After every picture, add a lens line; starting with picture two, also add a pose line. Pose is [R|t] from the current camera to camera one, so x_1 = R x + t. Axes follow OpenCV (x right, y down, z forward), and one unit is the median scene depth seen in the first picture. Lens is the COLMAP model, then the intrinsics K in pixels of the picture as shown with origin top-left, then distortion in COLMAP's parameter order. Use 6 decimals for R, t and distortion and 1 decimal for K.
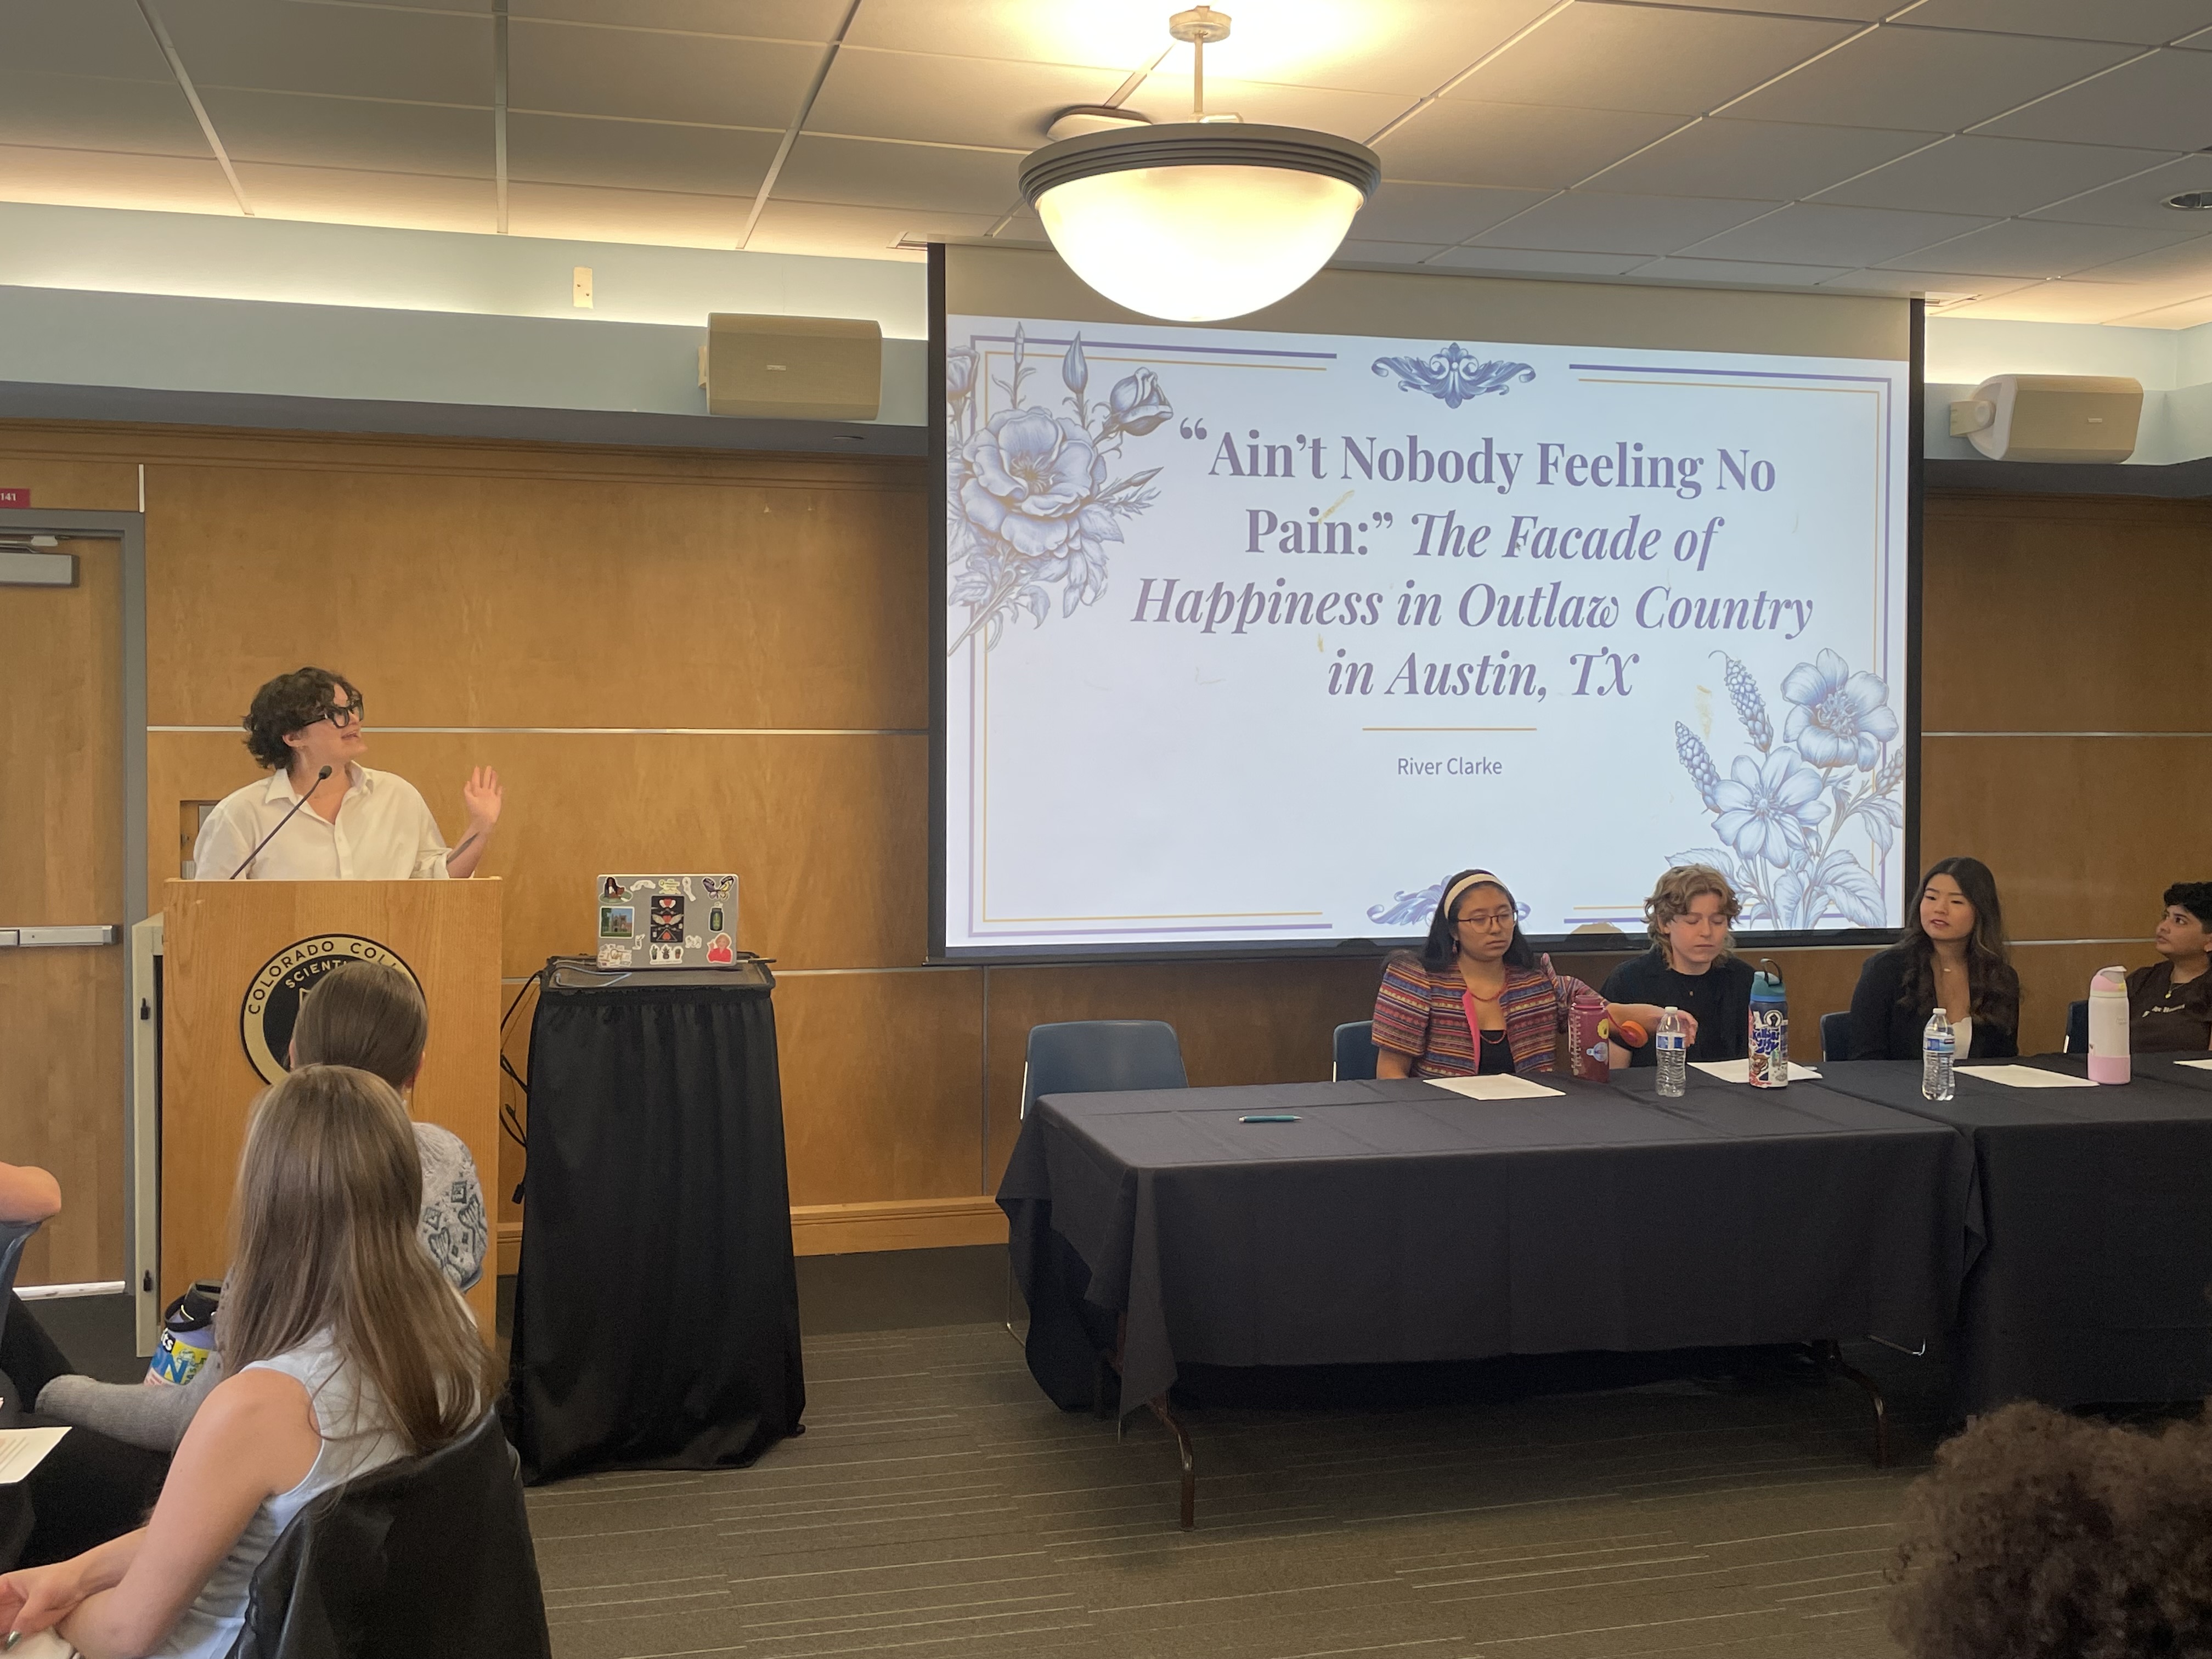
lens RADIAL K [[2170.1, 0, 1106.3], [0, 2170.1, 766.2], [0, 0, 1]] dist [0.060086, -0.000125]
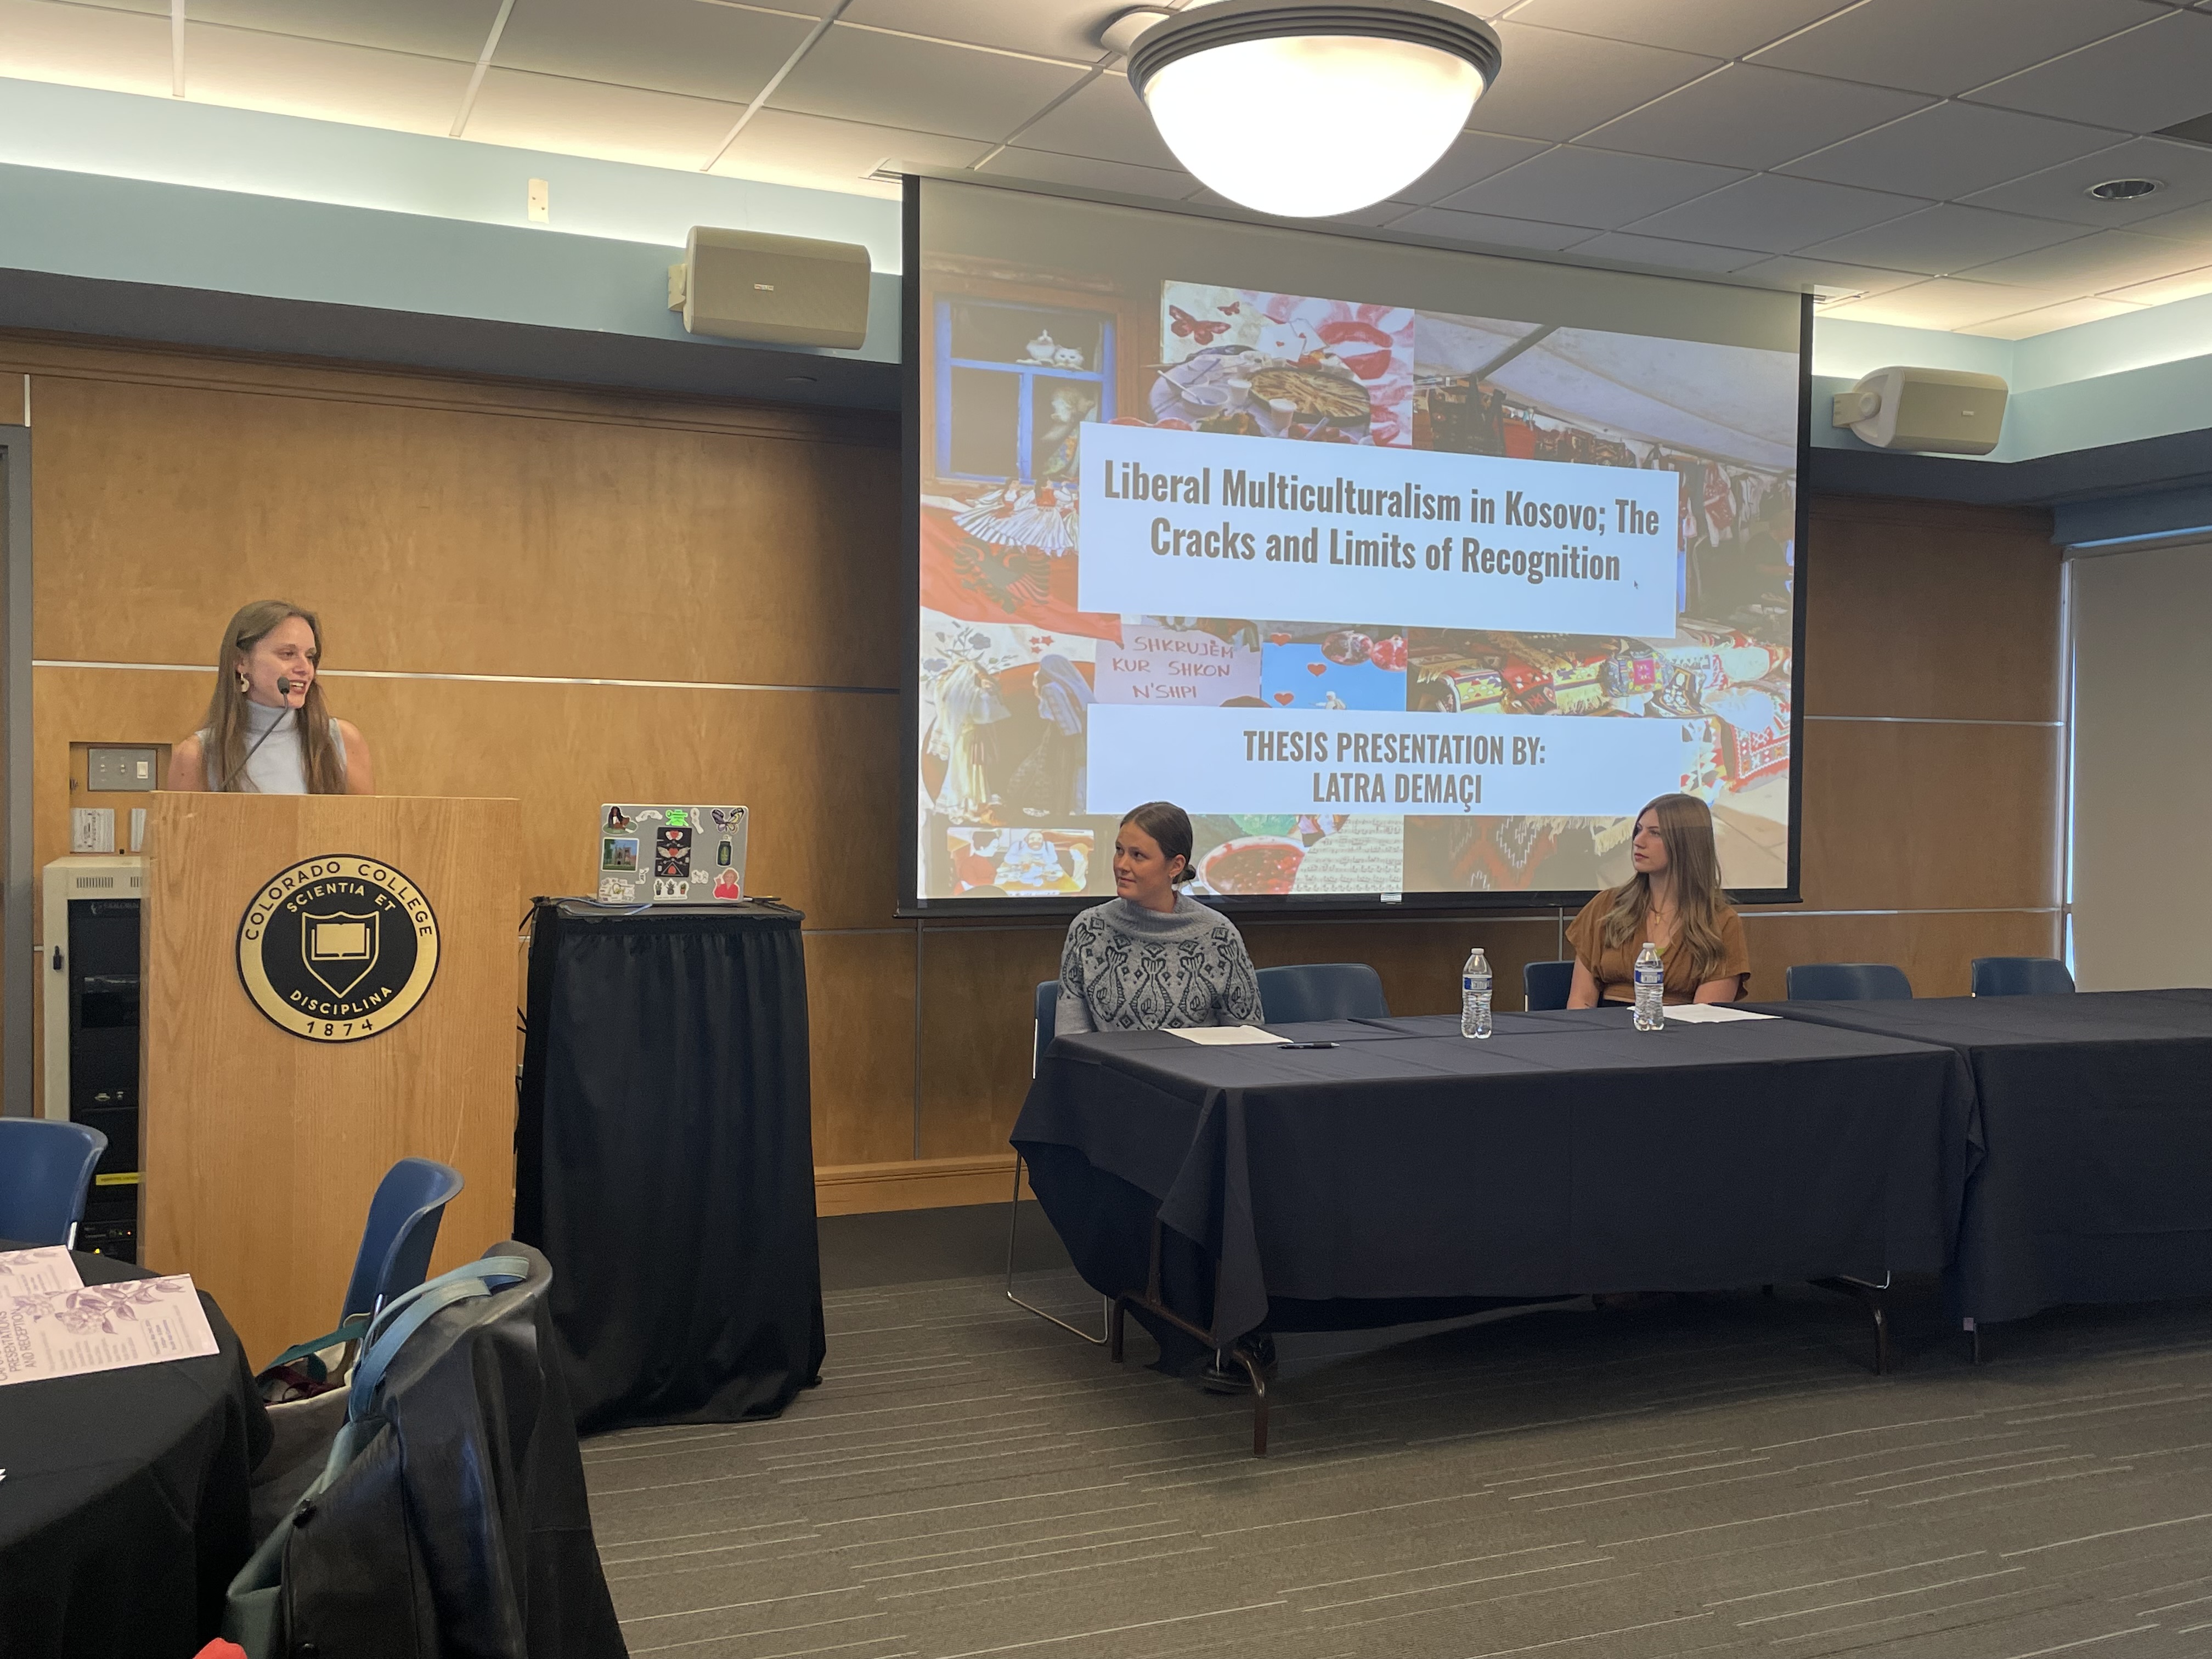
lens RADIAL K [[2049.1, 0, 1106.0], [0, 2049.1, 829.5], [0, 0, 1]] dist [0.061395, -0.032101]
pose [[0.987438, 0.005639, 0.157908, -0.157947], [-0.006627, 0.999962, 0.005731, 0.054293], [-0.157869, -0.006706, 0.987437, 0.084202]]
